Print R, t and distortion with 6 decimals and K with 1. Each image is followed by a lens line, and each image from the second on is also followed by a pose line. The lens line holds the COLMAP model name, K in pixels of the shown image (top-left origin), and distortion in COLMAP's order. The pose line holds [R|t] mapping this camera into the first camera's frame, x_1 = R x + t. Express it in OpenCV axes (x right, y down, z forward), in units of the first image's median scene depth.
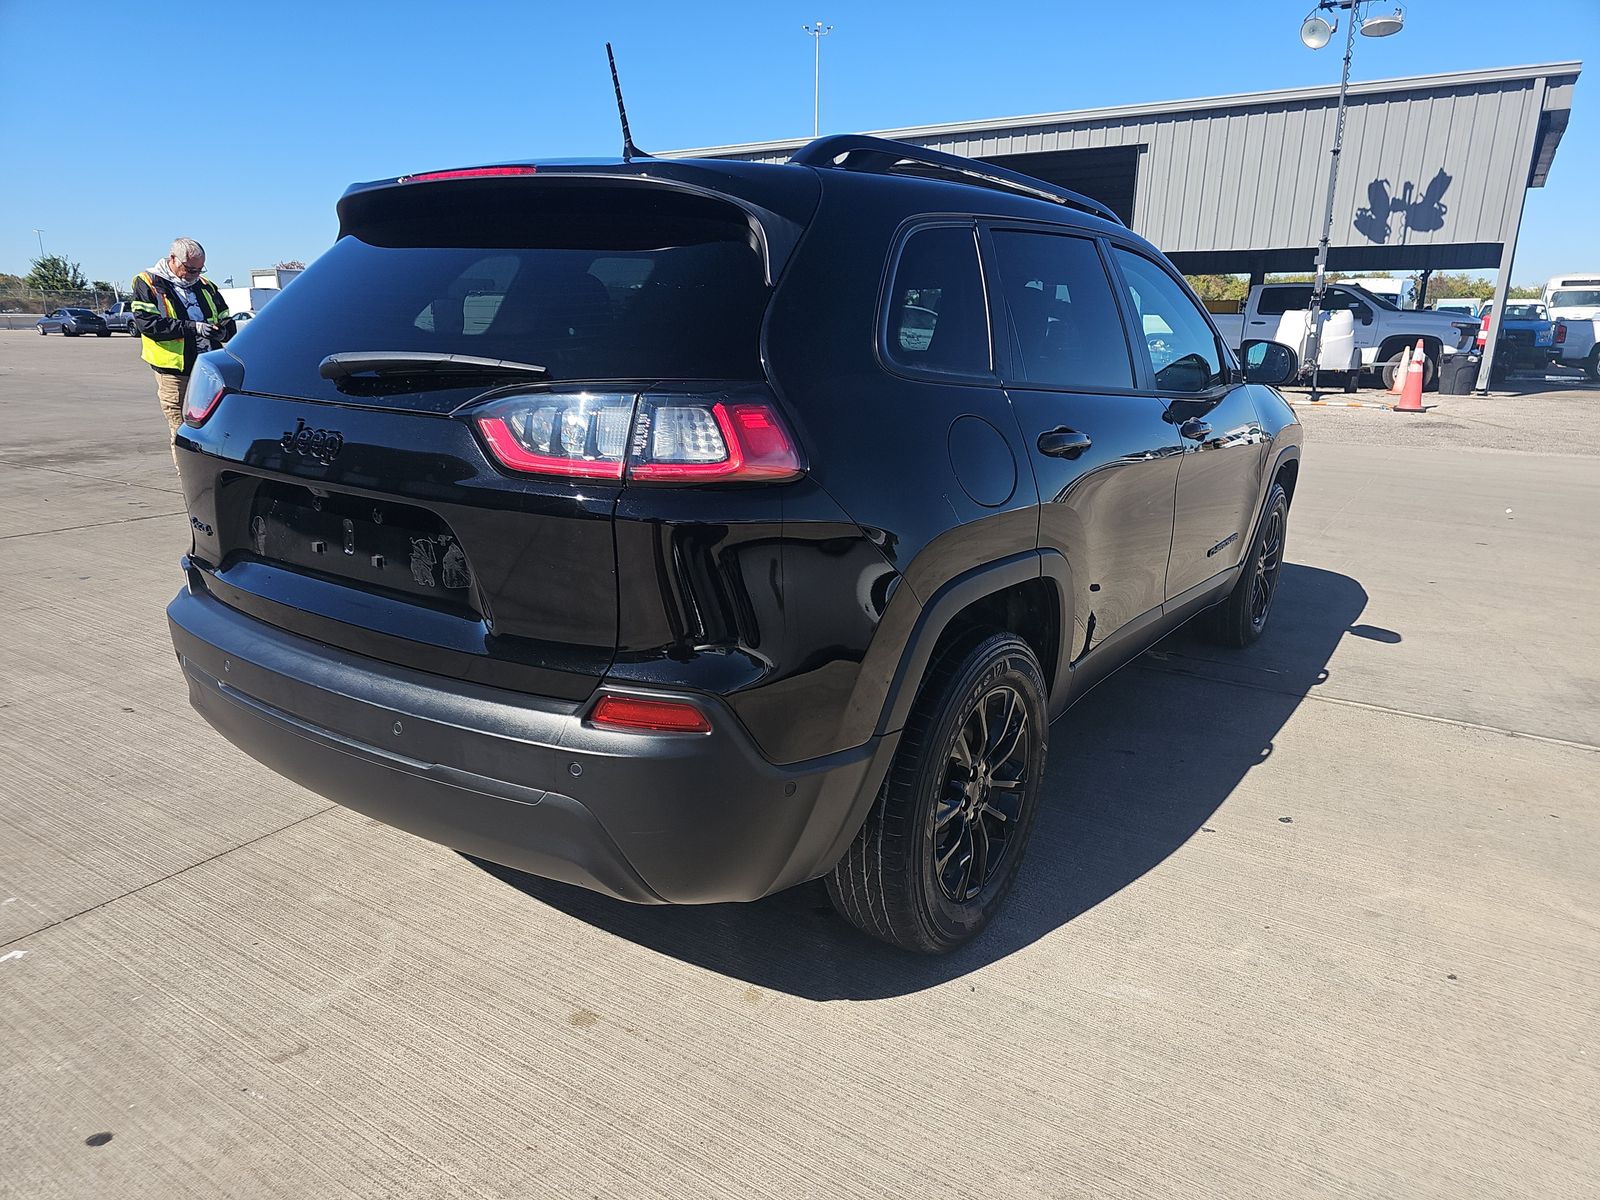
lens RADIAL K [[1081.3, 0, 815.0], [0, 1081.3, 613.5], [0, 0, 1]] dist [0.052158, -0.019476]
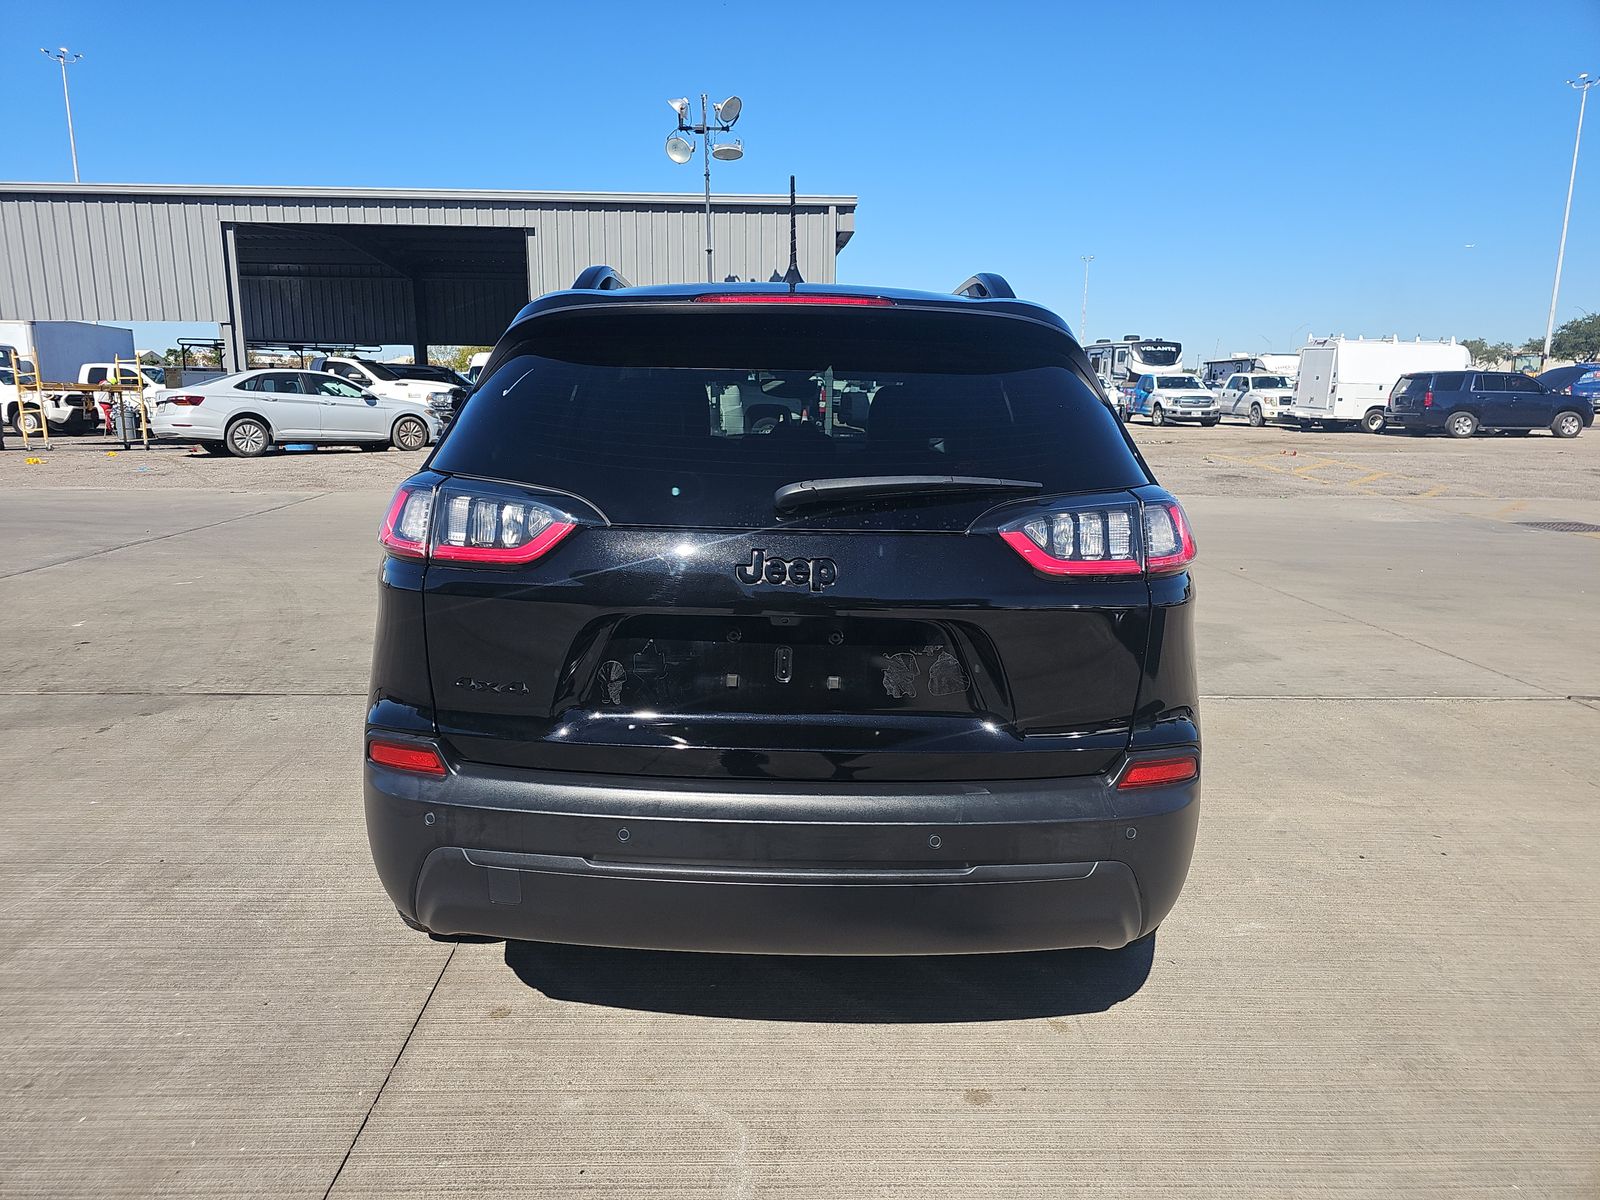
lens RADIAL K [[1081.3, 0, 797.7], [0, 1081.3, 586.7], [0, 0, 1]] dist [0.052158, -0.019476]
pose [[0.824396, -0.110519, 0.555119, -0.125704], [0.153772, 0.987596, -0.031743, -0.014303], [-0.544725, 0.111530, 0.831165, 0.025410]]
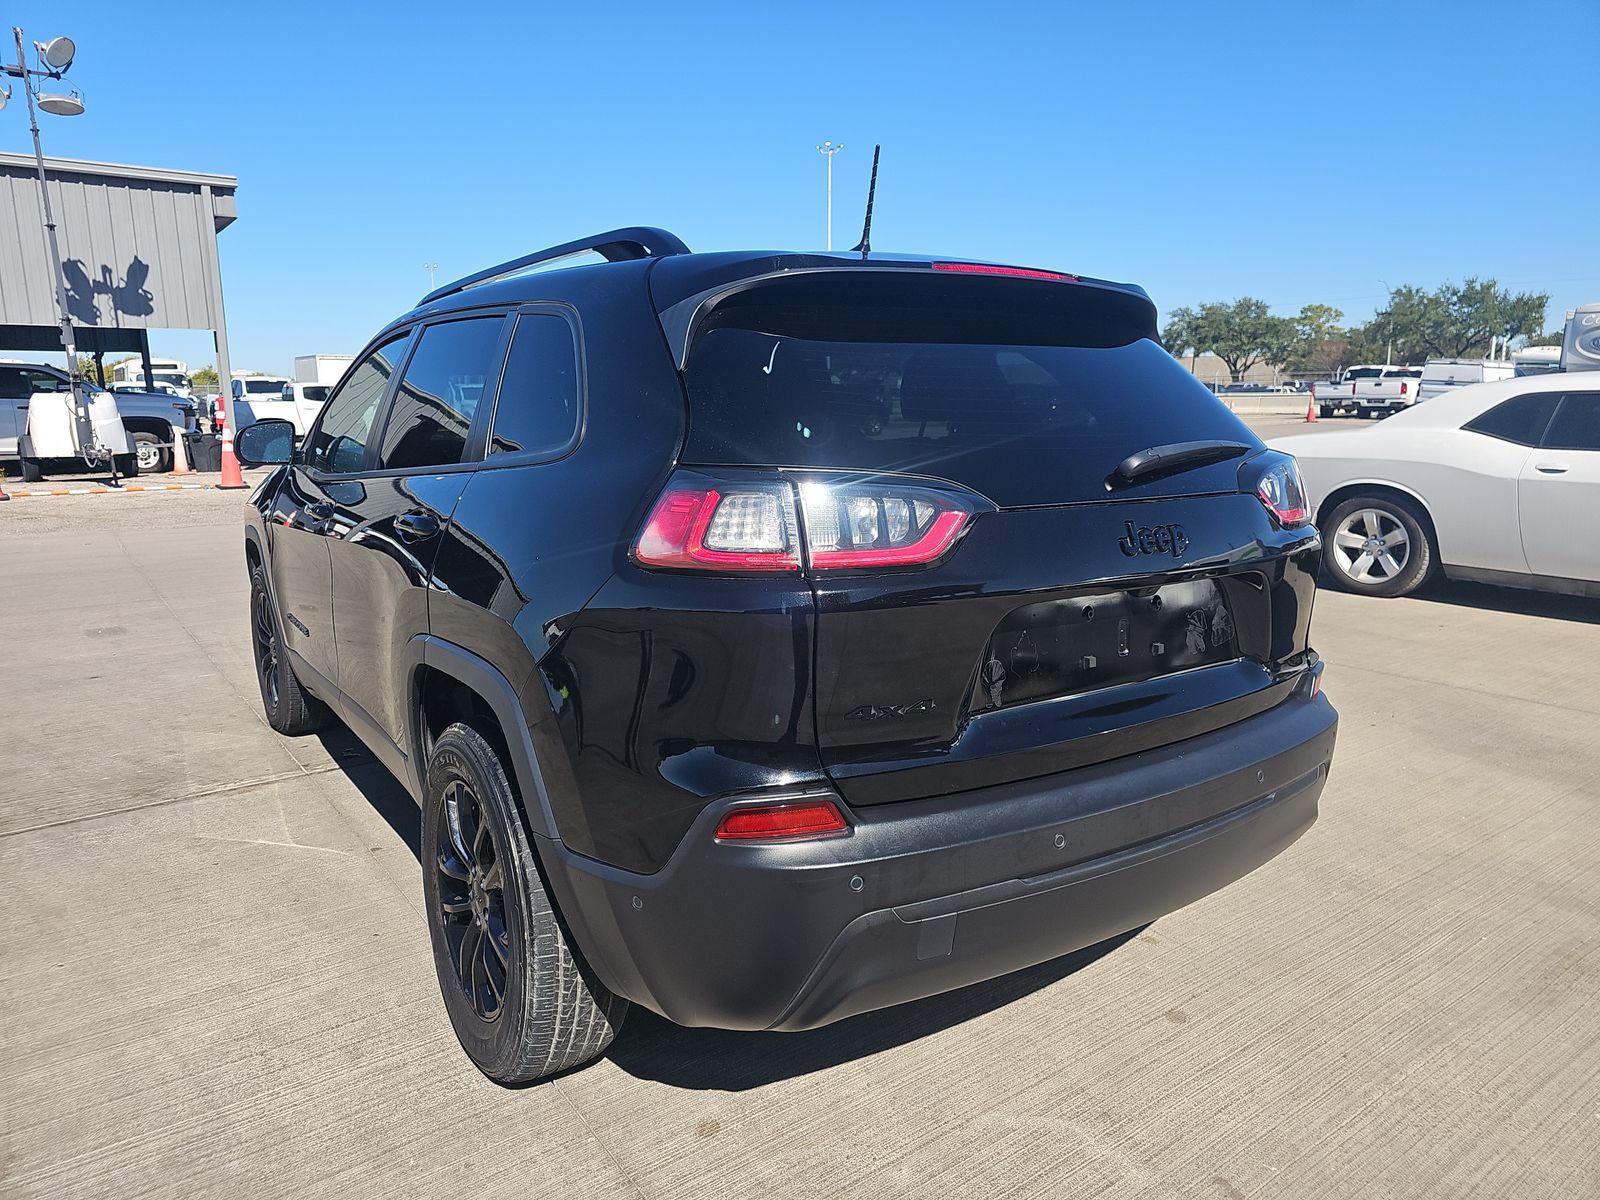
lens RADIAL K [[1081.3, 0, 795.2], [0, 1081.3, 598.3], [0, 0, 1]] dist [0.052158, -0.019476]
pose [[0.390044, -0.186846, 0.901640, -0.177149], [0.260369, 0.961614, 0.086641, -0.032487], [-0.883218, 0.200965, 0.423721, 0.104611]]
